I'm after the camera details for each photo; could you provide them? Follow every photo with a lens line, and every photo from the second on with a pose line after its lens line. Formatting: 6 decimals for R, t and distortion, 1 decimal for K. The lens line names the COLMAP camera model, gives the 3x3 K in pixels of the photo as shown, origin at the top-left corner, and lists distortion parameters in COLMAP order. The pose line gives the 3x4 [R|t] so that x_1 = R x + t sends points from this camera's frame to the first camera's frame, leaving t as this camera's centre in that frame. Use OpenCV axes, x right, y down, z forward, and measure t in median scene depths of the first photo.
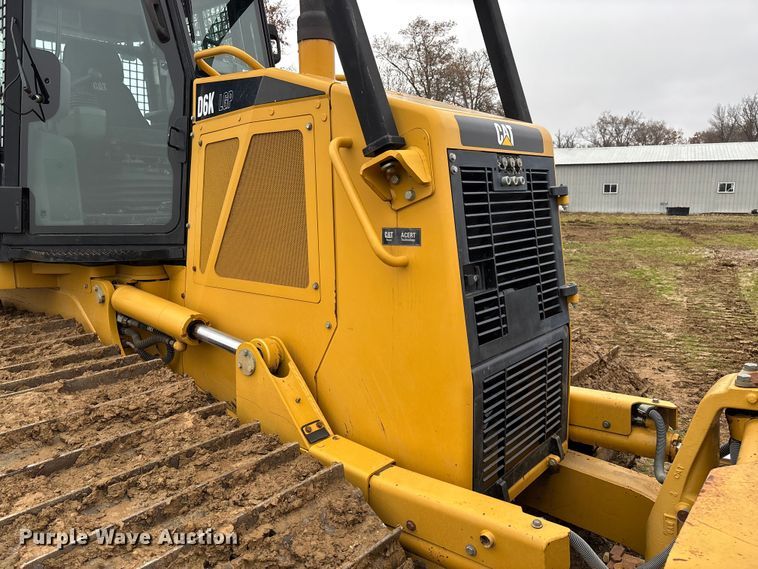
lens RADIAL K [[576.7, 0, 378.3], [0, 576.7, 268.1], [0, 0, 1]] dist [0.029329, -0.003289]
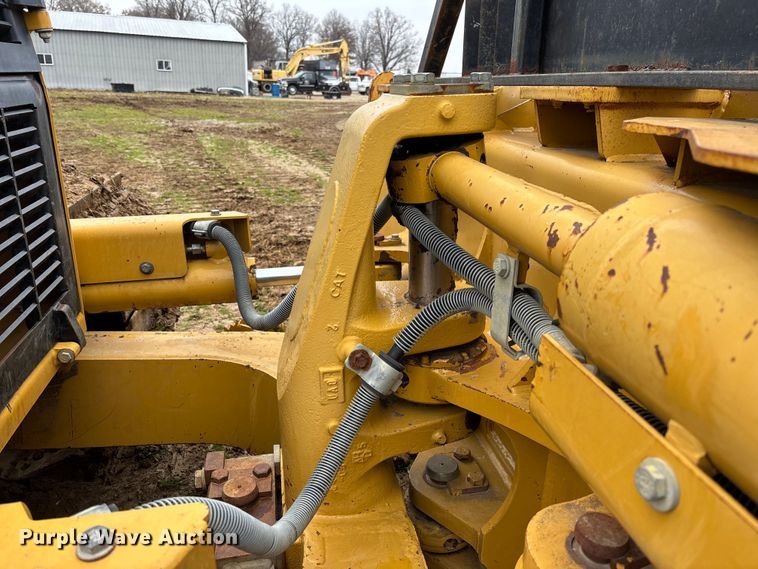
lens RADIAL K [[576.1, 0, 381.1], [0, 576.1, 298.6], [0, 0, 1]] dist [0.041437, -0.063986]
pose [[0.640141, -0.242326, 0.729038, 0.111926], [0.064006, 0.962474, 0.263717, 0.156841], [-0.765586, -0.122154, 0.631630, 0.440214]]
